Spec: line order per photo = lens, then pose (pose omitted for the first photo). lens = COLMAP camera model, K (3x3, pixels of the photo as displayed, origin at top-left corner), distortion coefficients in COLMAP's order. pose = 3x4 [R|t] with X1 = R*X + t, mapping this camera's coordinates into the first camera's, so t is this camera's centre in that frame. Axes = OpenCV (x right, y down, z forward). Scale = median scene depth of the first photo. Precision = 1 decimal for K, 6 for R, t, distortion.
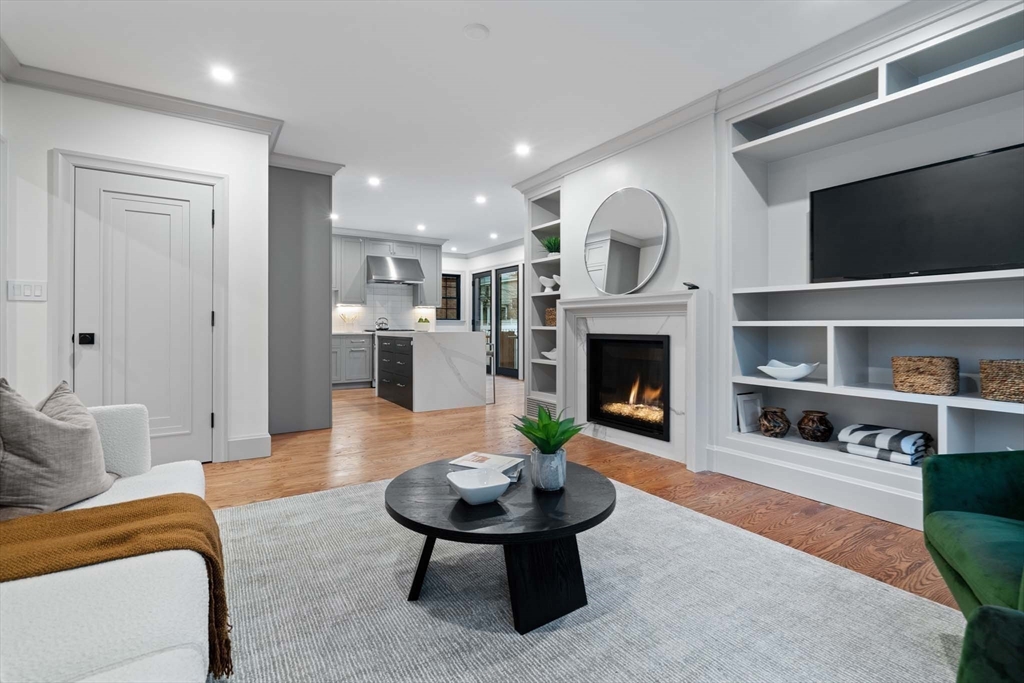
lens RADIAL K [[468.8, 0, 515.2], [0, 468.8, 325.3], [0, 0, 1]] dist [-0.000521, 0.000814]
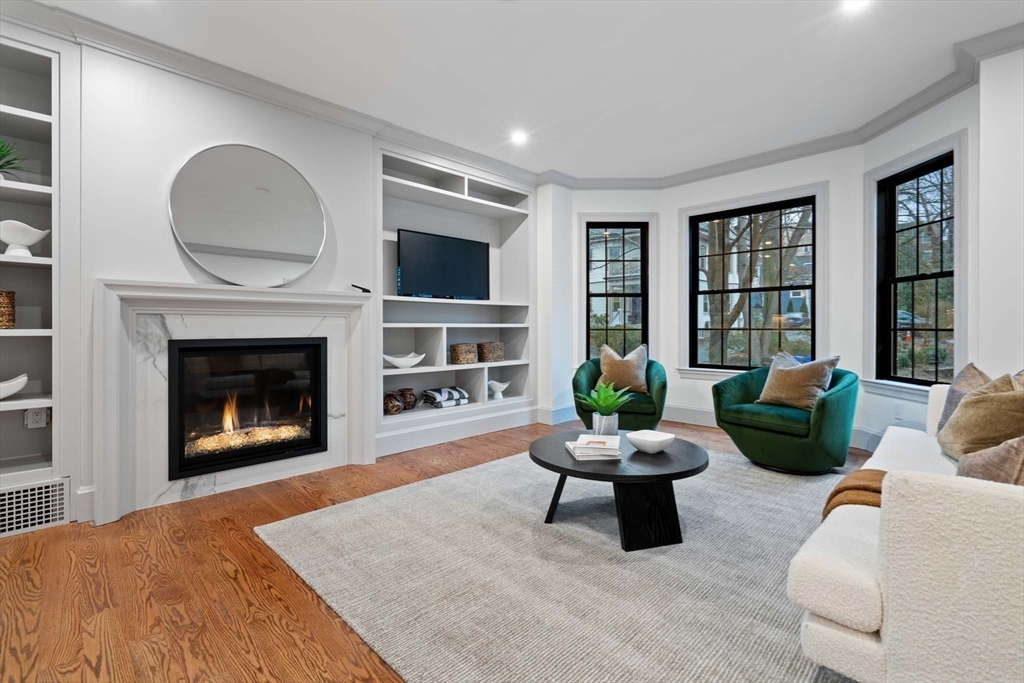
lens RADIAL K [[468.8, 0, 510.2], [0, 468.8, 326.6], [0, 0, 1]] dist [-0.000521, 0.000814]
pose [[-0.200028, 0.001894, 0.979788, -0.651786], [0.001448, 0.999998, -0.001637, 0.001940], [-0.979789, 0.001091, -0.200030, 0.810293]]
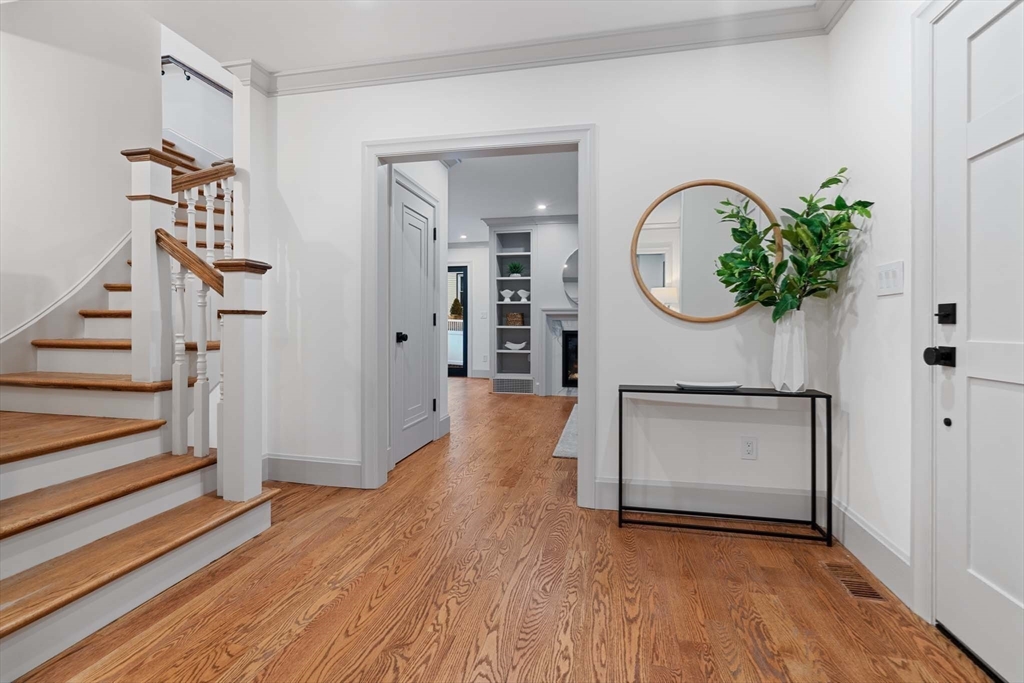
lens RADIAL K [[468.8, 0, 511.3], [0, 468.8, 332.4], [0, 0, 1]] dist [-0.000521, 0.000814]
pose [[0.713807, -0.010309, 0.700266, -1.264166], [-0.000977, 0.999876, 0.015715, -0.000952], [-0.700342, -0.011901, 0.713709, 0.005695]]
